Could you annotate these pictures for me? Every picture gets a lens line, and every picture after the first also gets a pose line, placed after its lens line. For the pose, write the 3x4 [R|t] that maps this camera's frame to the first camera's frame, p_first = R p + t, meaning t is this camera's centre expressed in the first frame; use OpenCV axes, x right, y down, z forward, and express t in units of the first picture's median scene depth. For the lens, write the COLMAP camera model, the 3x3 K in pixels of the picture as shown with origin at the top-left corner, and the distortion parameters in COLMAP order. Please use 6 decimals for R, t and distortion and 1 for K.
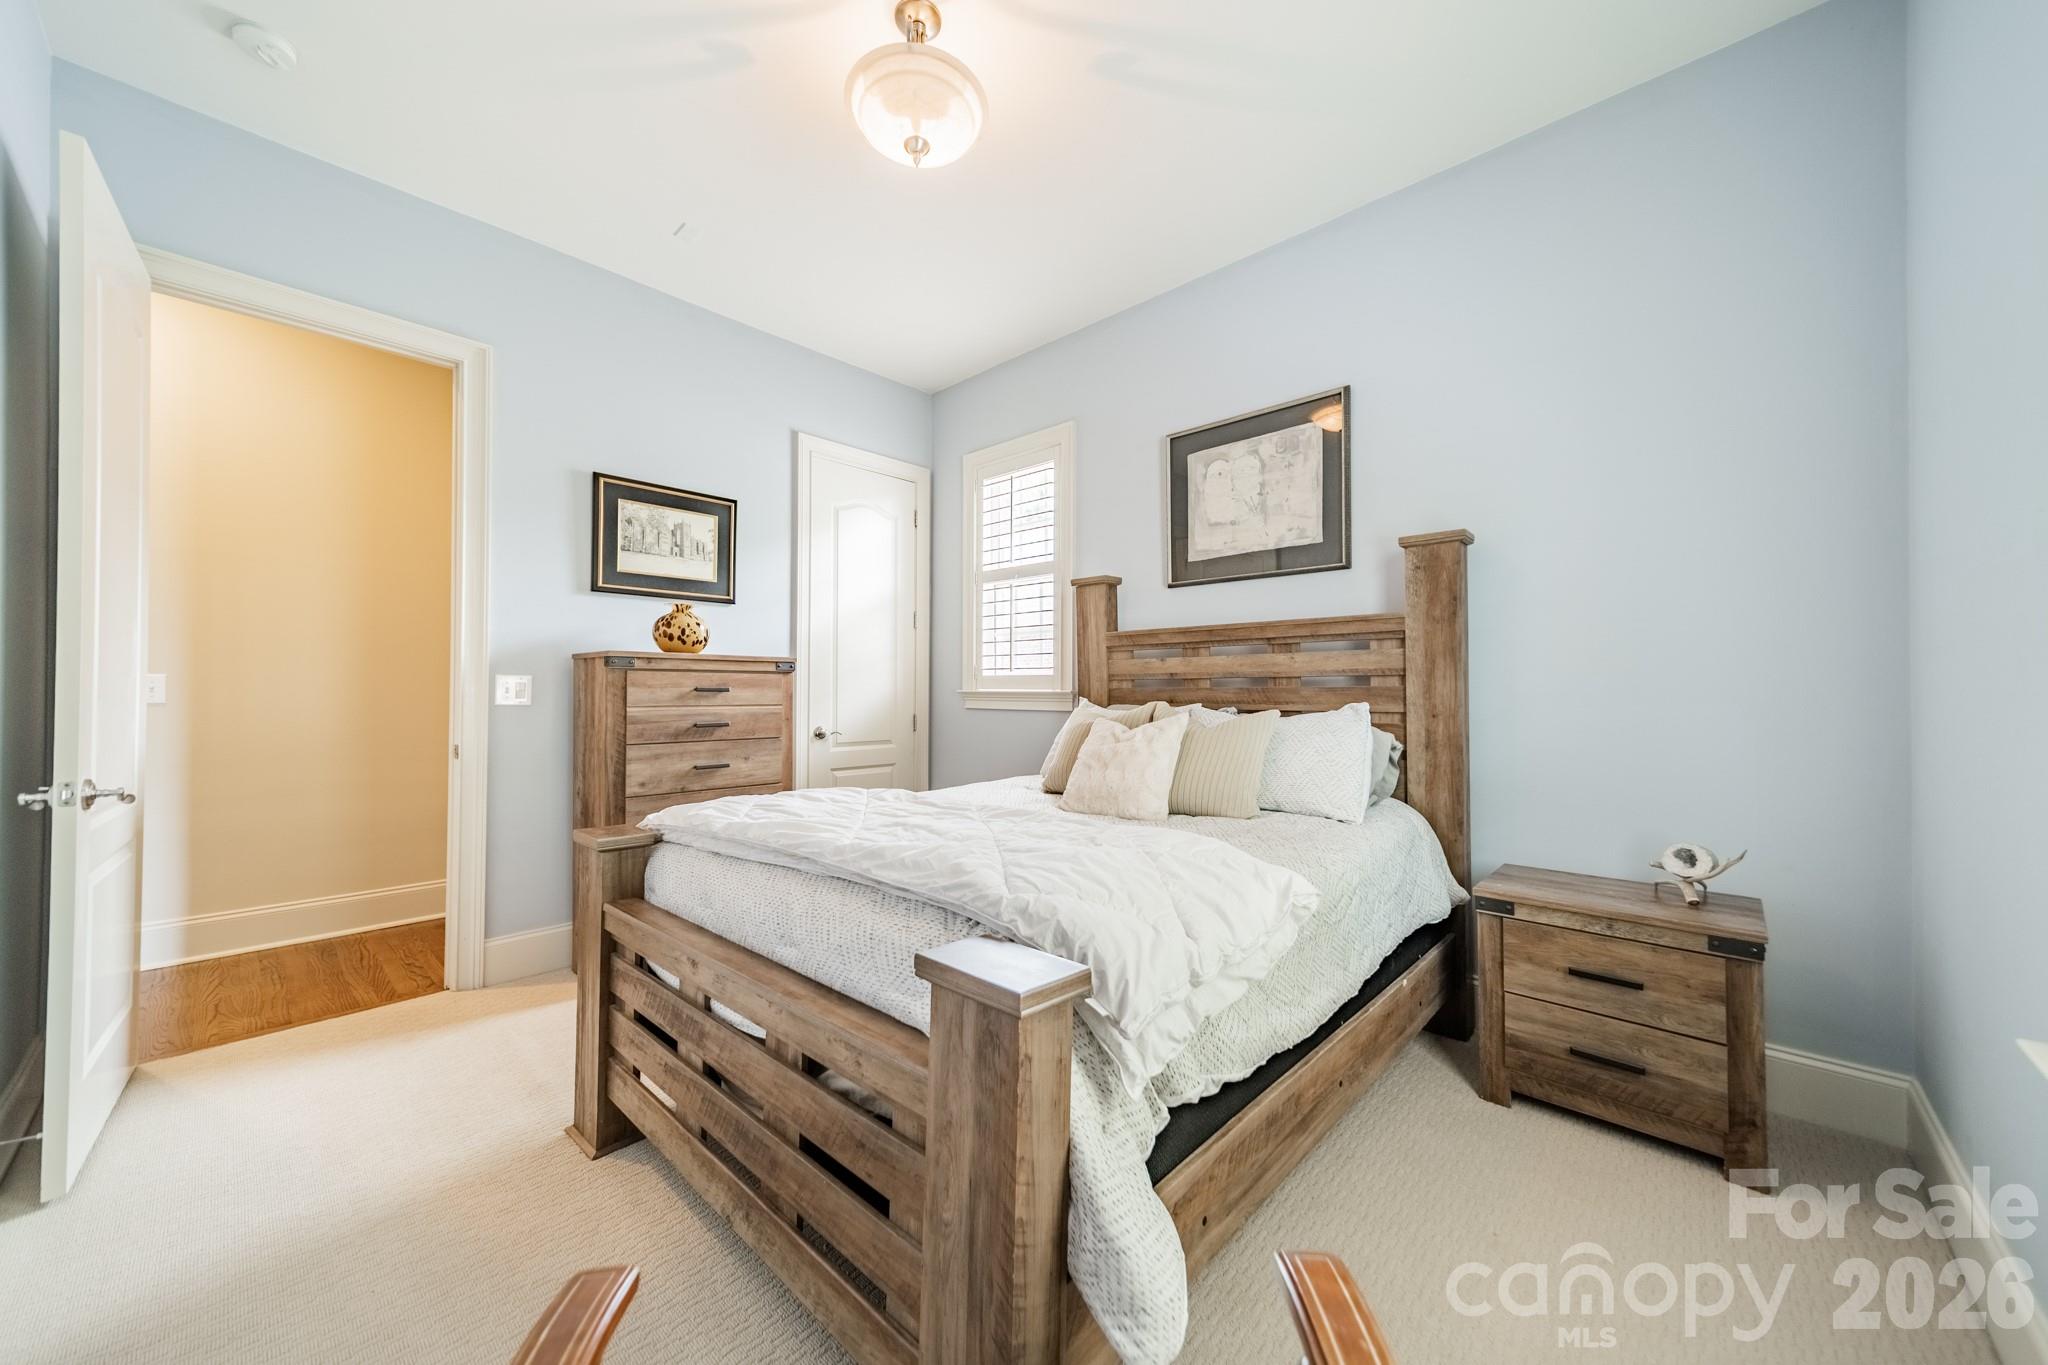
lens RADIAL K [[733.0, 0, 1027.1], [0, 733.0, 681.4], [0, 0, 1]] dist [0.008271, 0.000160]
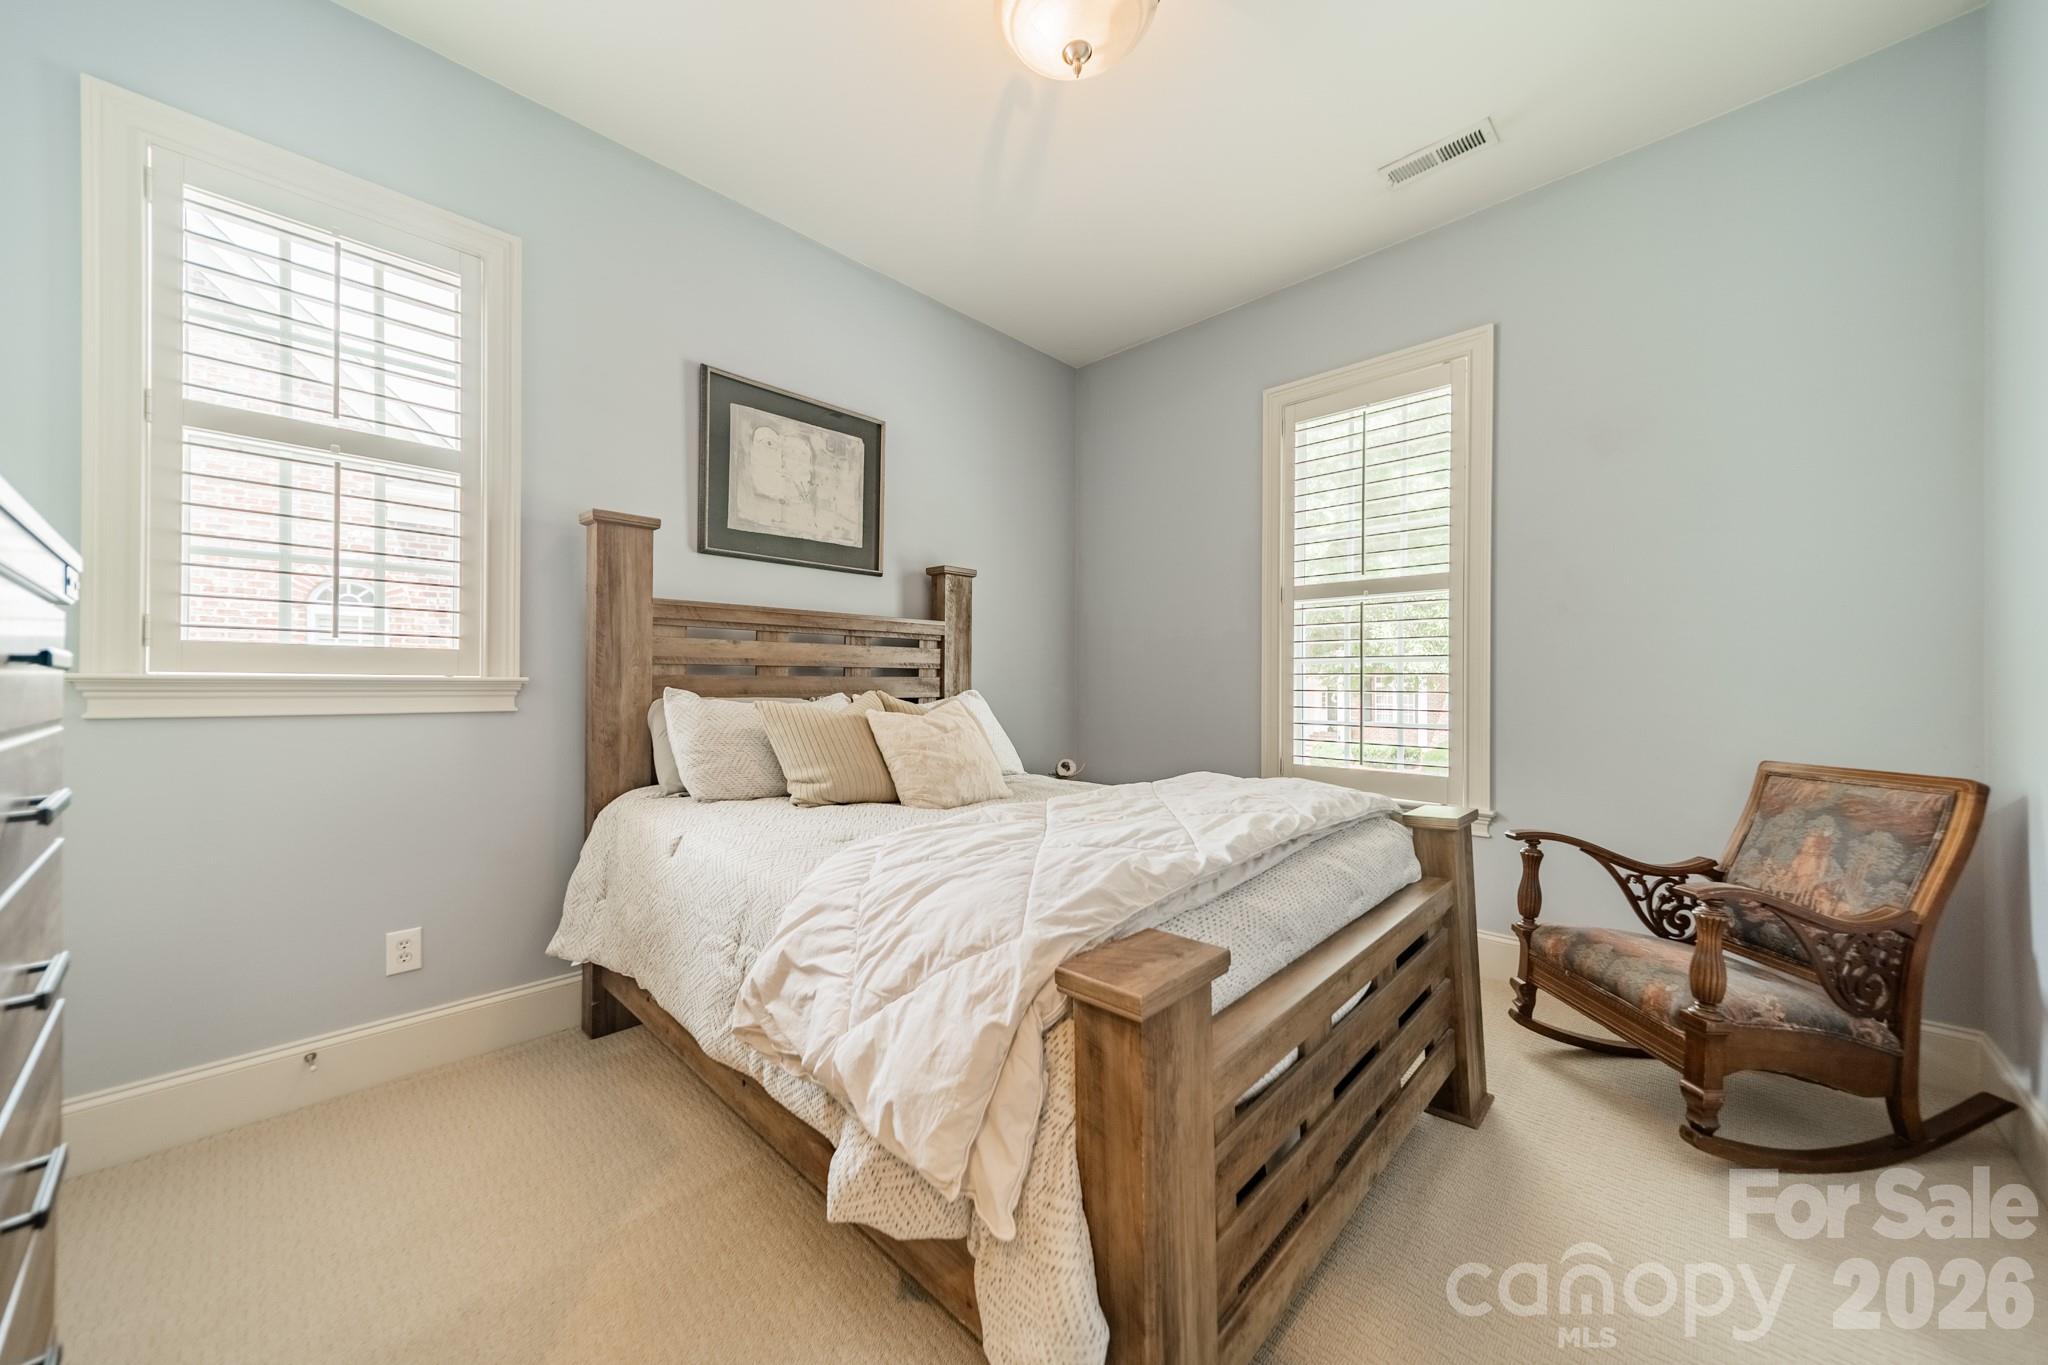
lens RADIAL K [[733.0, 0, 1027.1], [0, 733.0, 681.4], [0, 0, 1]] dist [0.008271, 0.000160]
pose [[0.018203, 0.004154, 0.999826, -0.660543], [-0.017048, 0.999847, -0.003844, 0.013085], [-0.999689, -0.016975, 0.018271, 0.669019]]
